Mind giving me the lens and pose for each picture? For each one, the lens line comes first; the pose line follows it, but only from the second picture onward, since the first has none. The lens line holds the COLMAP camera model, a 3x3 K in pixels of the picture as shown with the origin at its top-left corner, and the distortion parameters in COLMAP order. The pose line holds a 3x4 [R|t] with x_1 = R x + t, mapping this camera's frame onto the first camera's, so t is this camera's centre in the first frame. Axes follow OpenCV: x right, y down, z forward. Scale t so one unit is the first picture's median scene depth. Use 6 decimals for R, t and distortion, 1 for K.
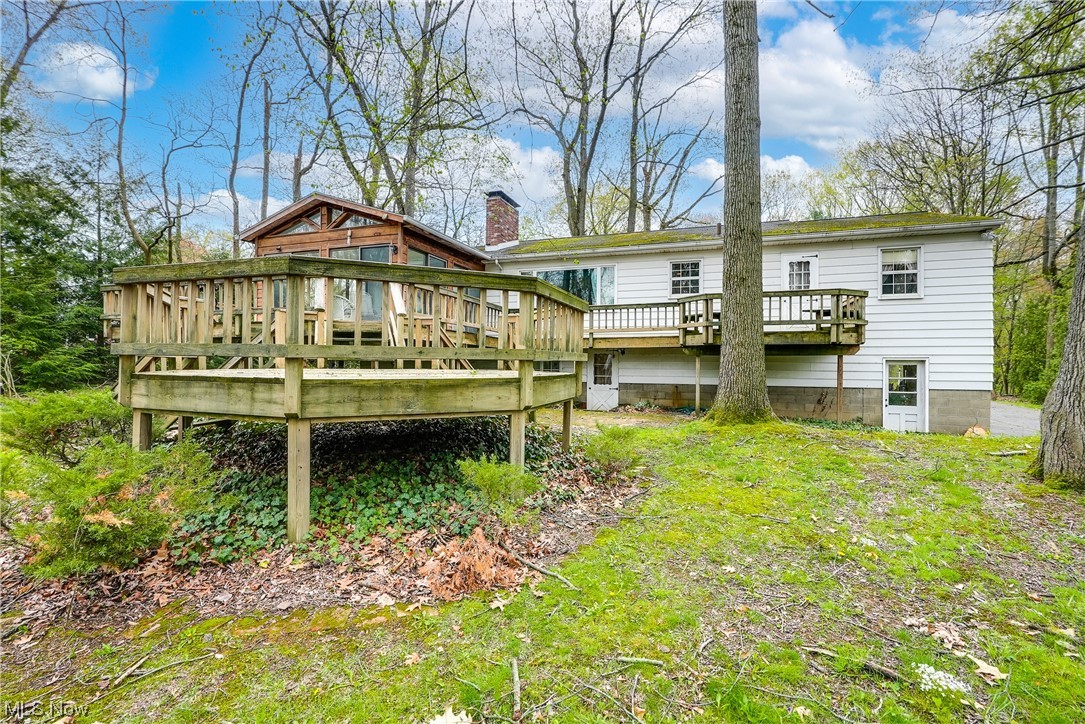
lens RADIAL K [[502.8, 0, 535.3], [0, 502.8, 357.4], [0, 0, 1]] dist [-0.016039, 0.006099]
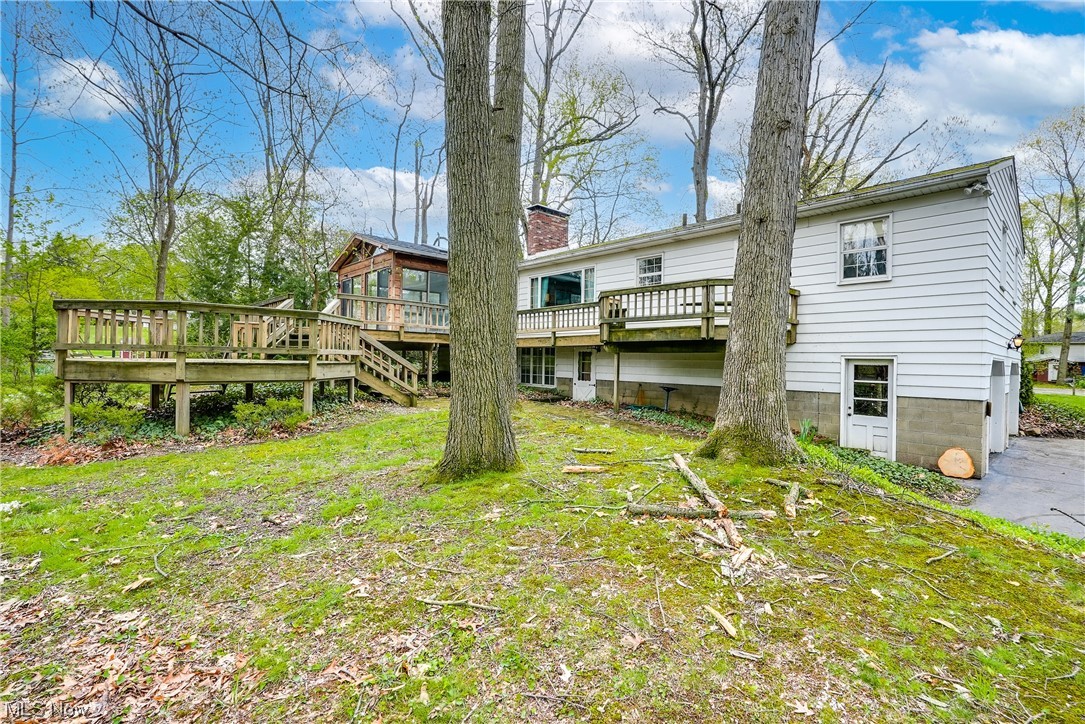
lens RADIAL K [[502.8, 0, 544.6], [0, 502.8, 355.6], [0, 0, 1]] dist [-0.016039, 0.006099]
pose [[0.880794, 0.004724, -0.473476, 0.648003], [-0.006375, 0.999978, -0.001882, 0.004800], [0.473456, 0.004676, 0.880805, 0.042762]]
